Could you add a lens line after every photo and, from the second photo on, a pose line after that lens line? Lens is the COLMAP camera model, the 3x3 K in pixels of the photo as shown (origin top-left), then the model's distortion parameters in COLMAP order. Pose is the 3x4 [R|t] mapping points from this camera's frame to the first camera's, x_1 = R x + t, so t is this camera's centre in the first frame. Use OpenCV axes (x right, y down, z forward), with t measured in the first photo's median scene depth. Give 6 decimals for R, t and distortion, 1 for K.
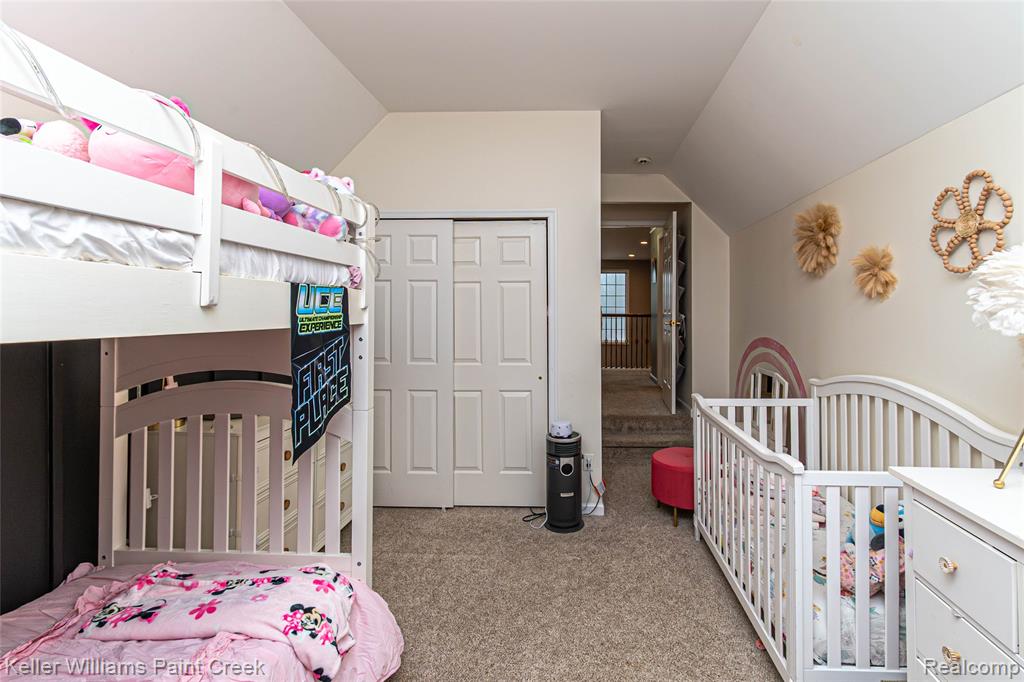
lens RADIAL K [[453.0, 0, 553.9], [0, 453.0, 310.5], [0, 0, 1]] dist [0.002556, 0.000359]
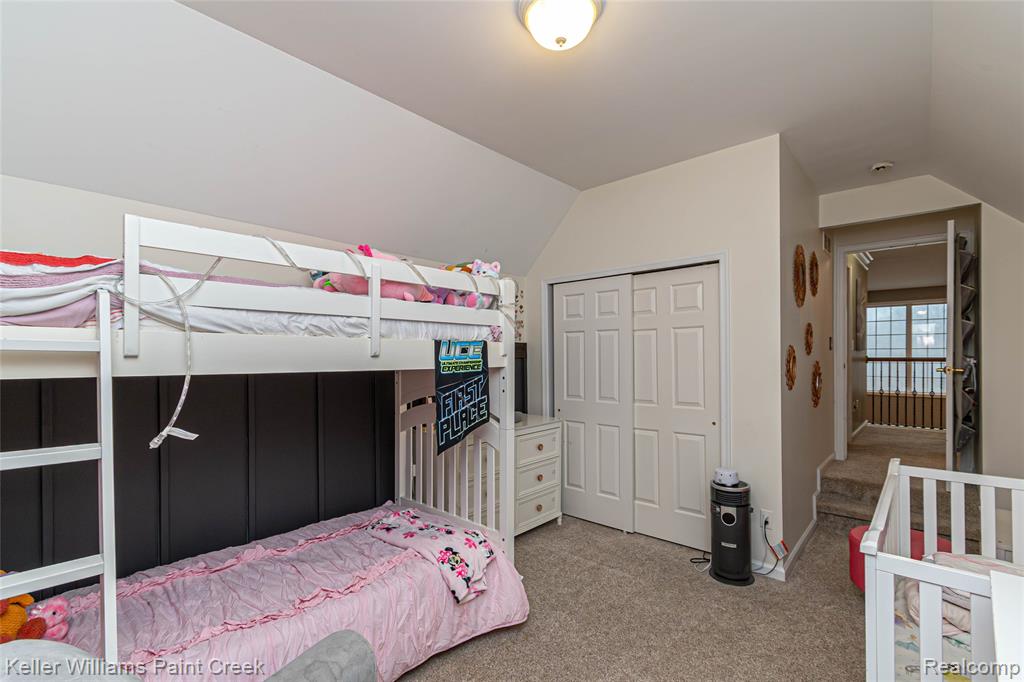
lens RADIAL K [[438.6, 0, 528.2], [0, 438.6, 357.5], [0, 0, 1]] dist [0.000597, 0.000168]
pose [[0.782444, -0.006008, -0.622692, 0.503934], [0.009095, 0.999957, 0.001781, -0.000515], [0.622654, -0.007057, 0.782465, 0.001024]]
